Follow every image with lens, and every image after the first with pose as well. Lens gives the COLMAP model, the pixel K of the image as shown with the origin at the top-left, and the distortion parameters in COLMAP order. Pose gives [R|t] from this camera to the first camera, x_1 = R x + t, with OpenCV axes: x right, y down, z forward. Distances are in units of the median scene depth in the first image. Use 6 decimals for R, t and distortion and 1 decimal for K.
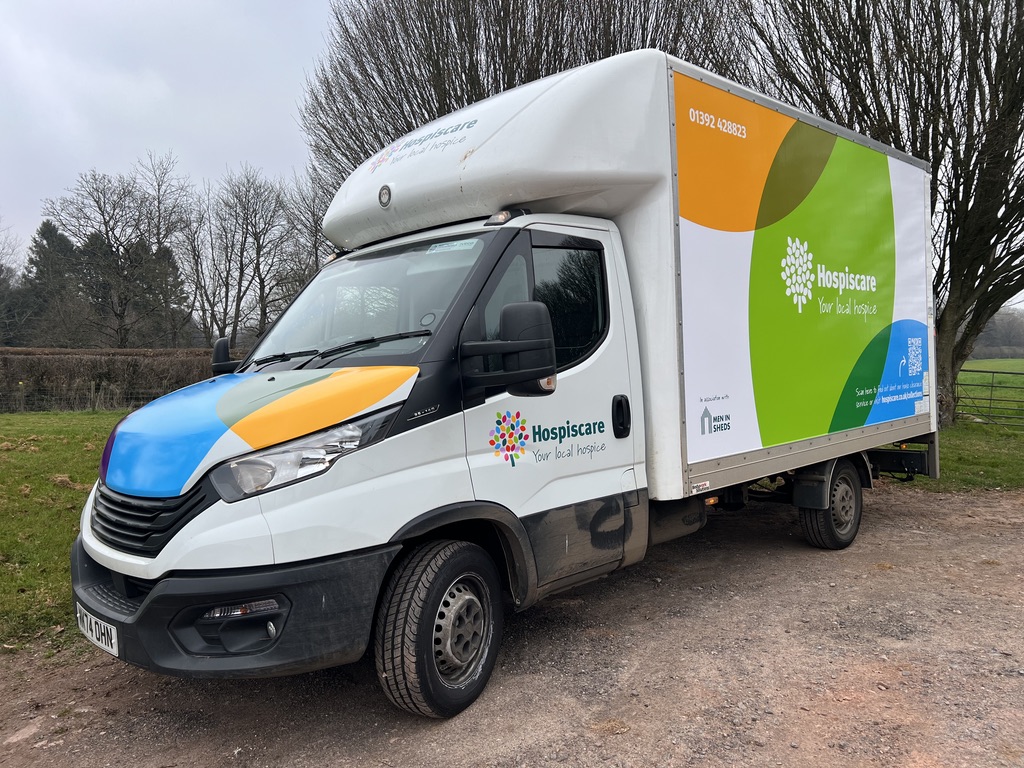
lens RADIAL K [[761.6, 0, 512.0], [0, 761.6, 384.0], [0, 0, 1]] dist [0.145807, -0.161567]
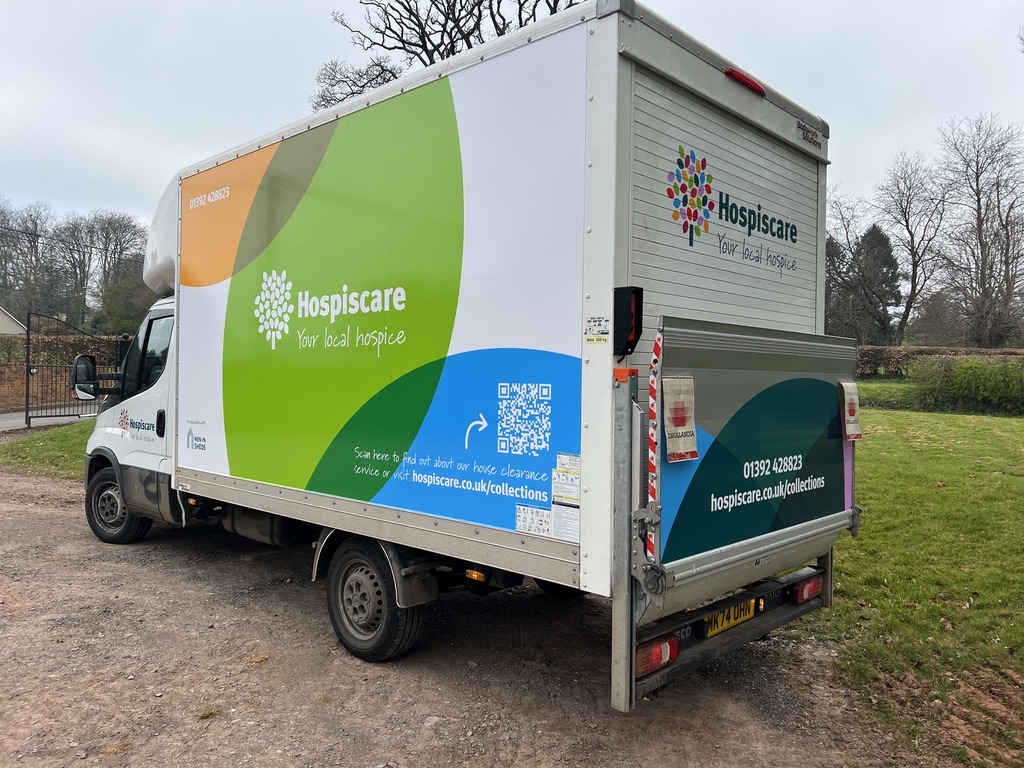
lens RADIAL K [[761.6, 0, 512.0], [0, 761.6, 384.0], [0, 0, 1]] dist [0.145807, -0.161567]
pose [[0.021776, 0.044373, -0.998778, 1.288684], [-0.043304, 0.998119, 0.043400, -0.100878], [0.998825, 0.042306, 0.023657, 1.243795]]
